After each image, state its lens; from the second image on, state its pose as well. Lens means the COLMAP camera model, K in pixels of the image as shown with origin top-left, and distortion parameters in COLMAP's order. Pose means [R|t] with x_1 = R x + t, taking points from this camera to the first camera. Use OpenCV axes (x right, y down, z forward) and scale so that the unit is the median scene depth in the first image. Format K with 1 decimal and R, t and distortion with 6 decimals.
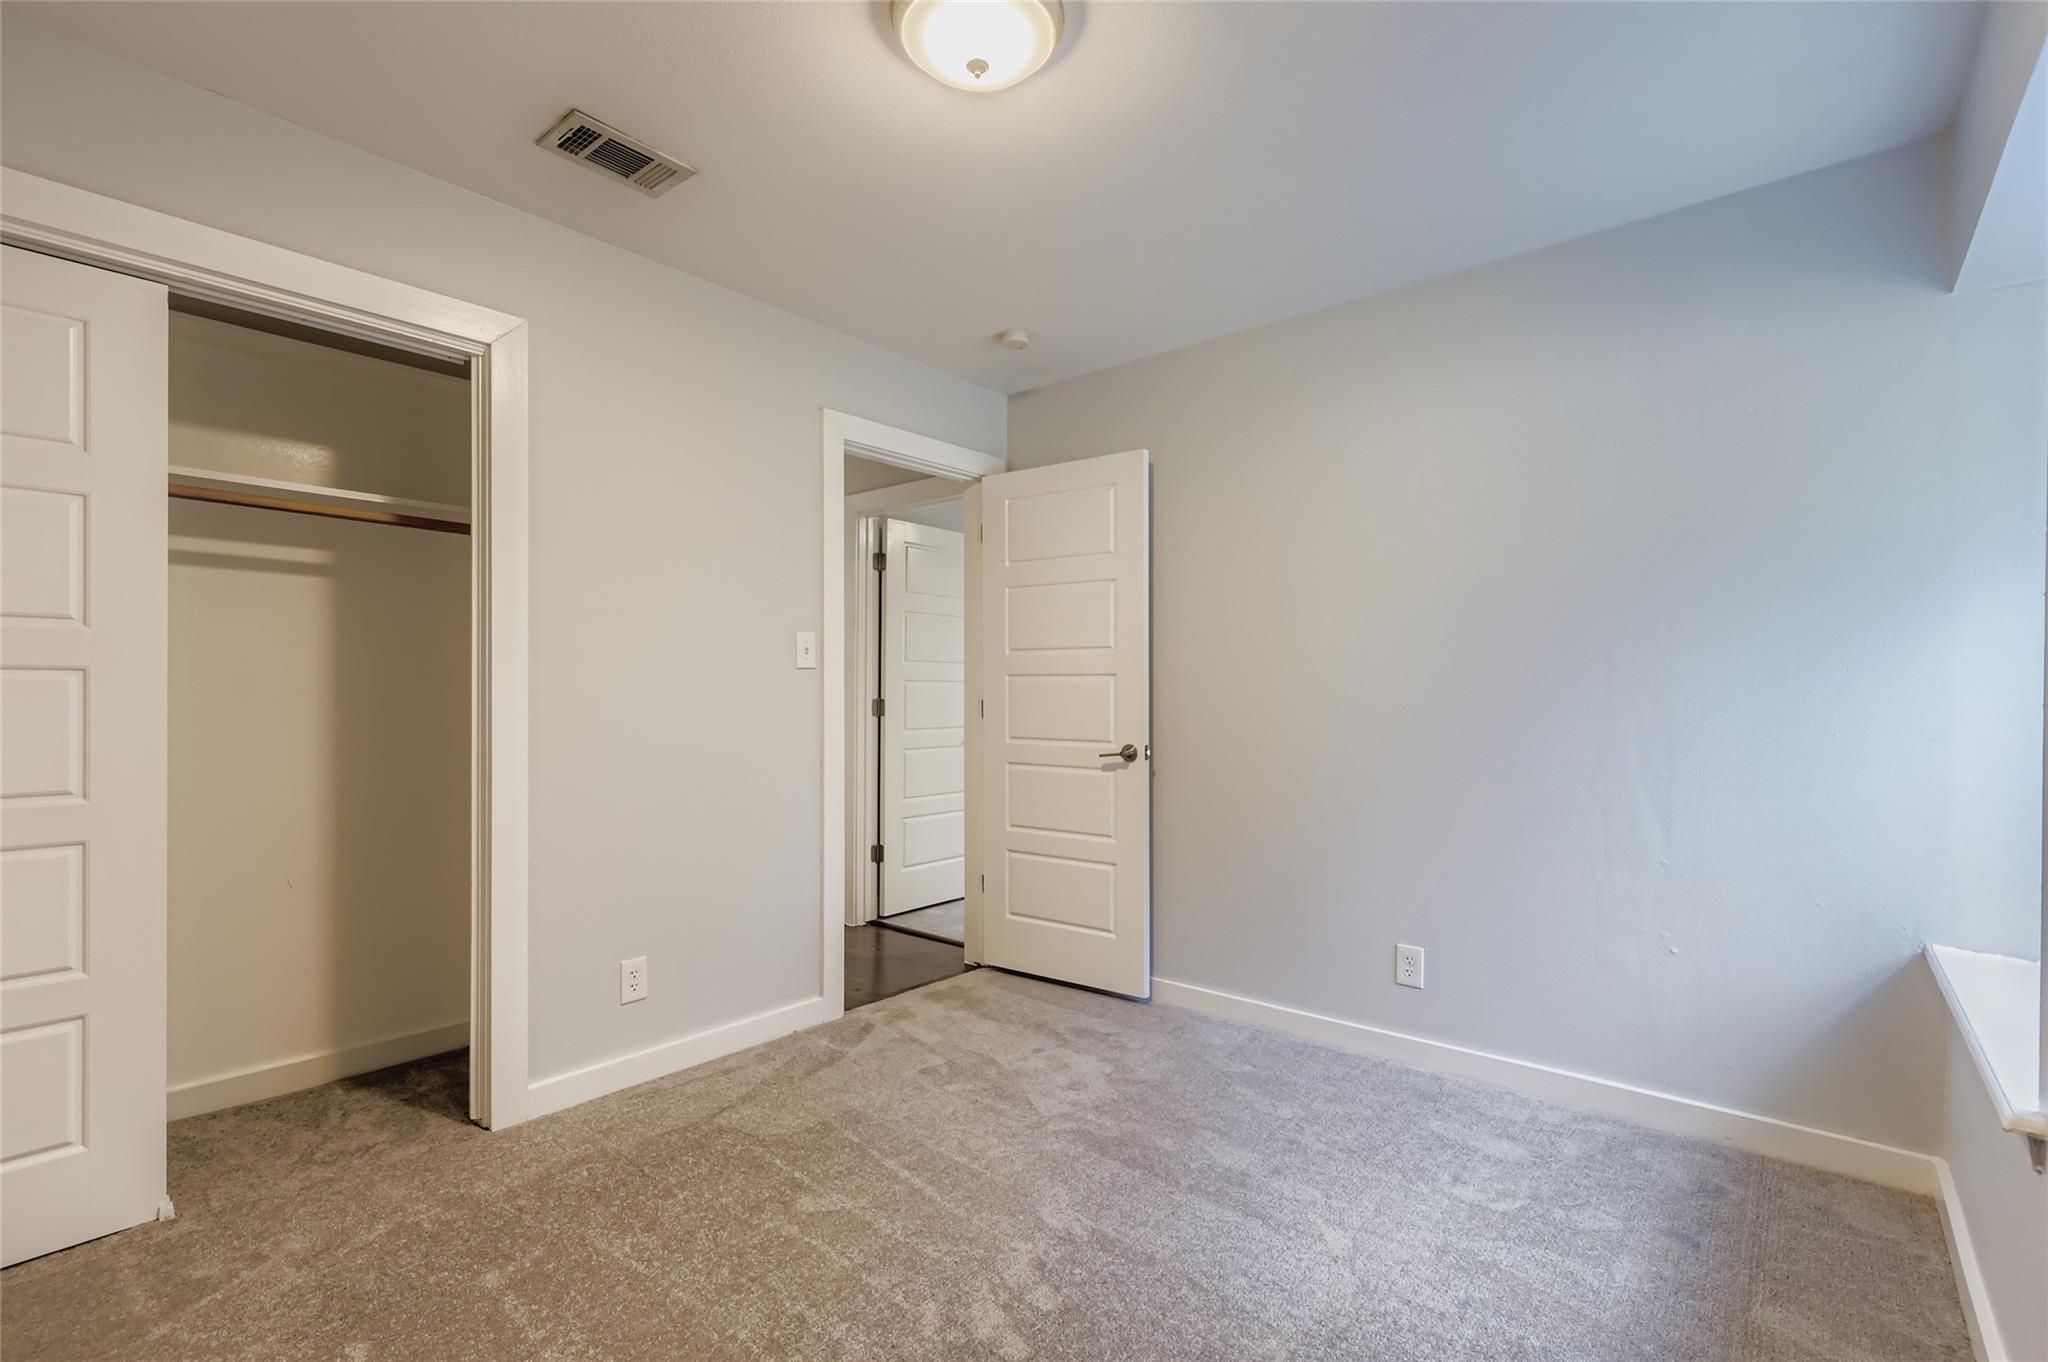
lens RADIAL K [[921.9, 0, 1015.5], [0, 921.9, 694.6], [0, 0, 1]] dist [0.003451, 0.000066]
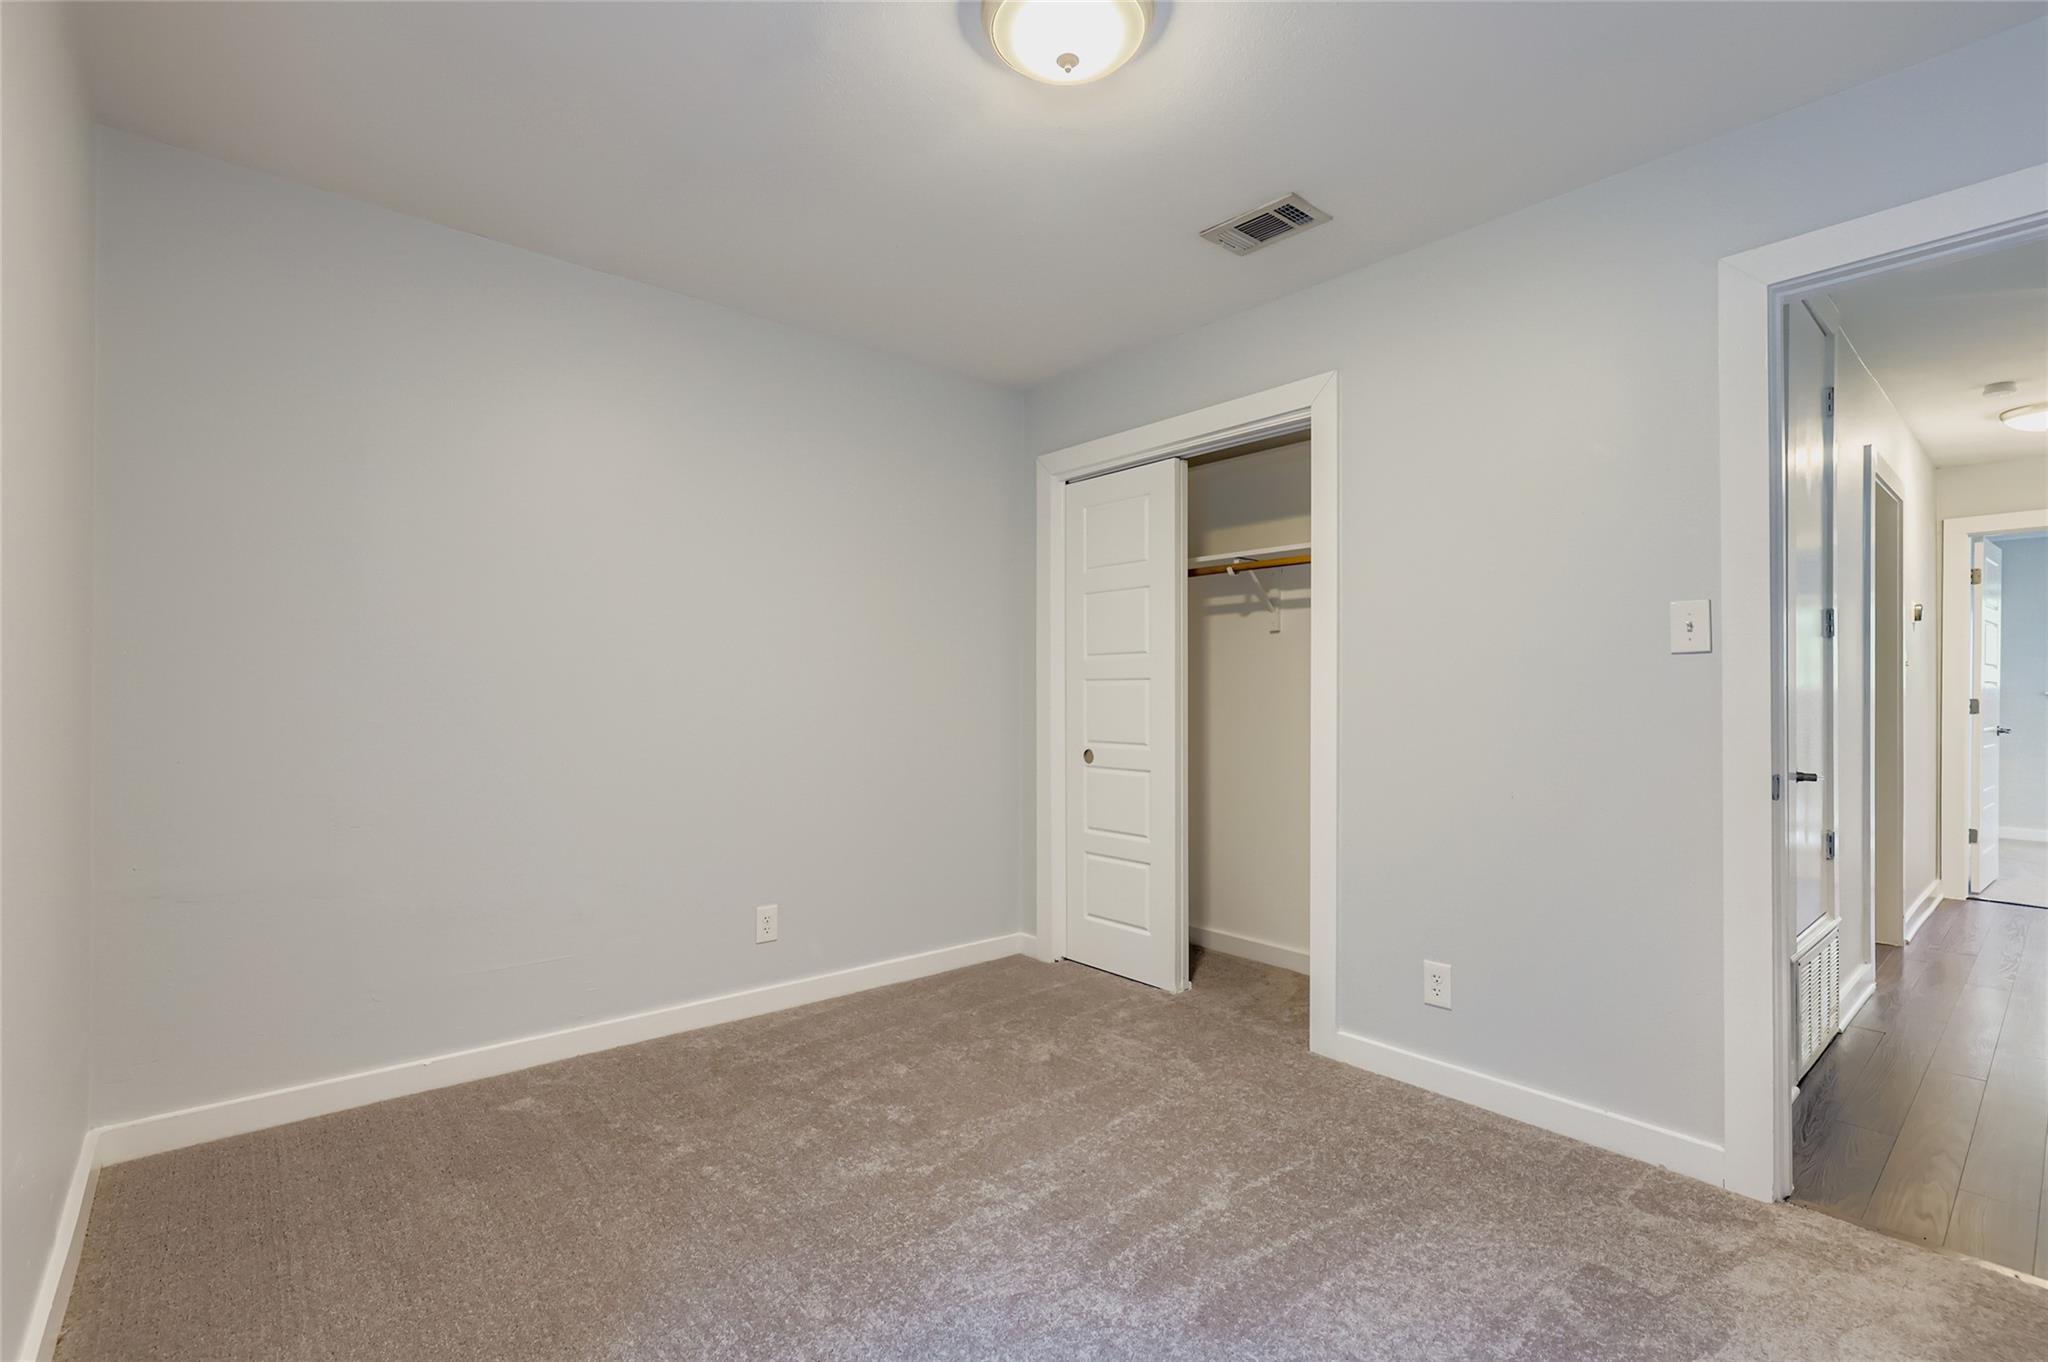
lens RADIAL K [[921.9, 0, 1015.5], [0, 921.9, 694.6], [0, 0, 1]] dist [0.003451, 0.000066]
pose [[-0.148436, -0.004427, -0.988912, 0.625749], [-0.002894, 0.999988, -0.004042, 0.008645], [0.988918, 0.002262, -0.148447, 0.715105]]
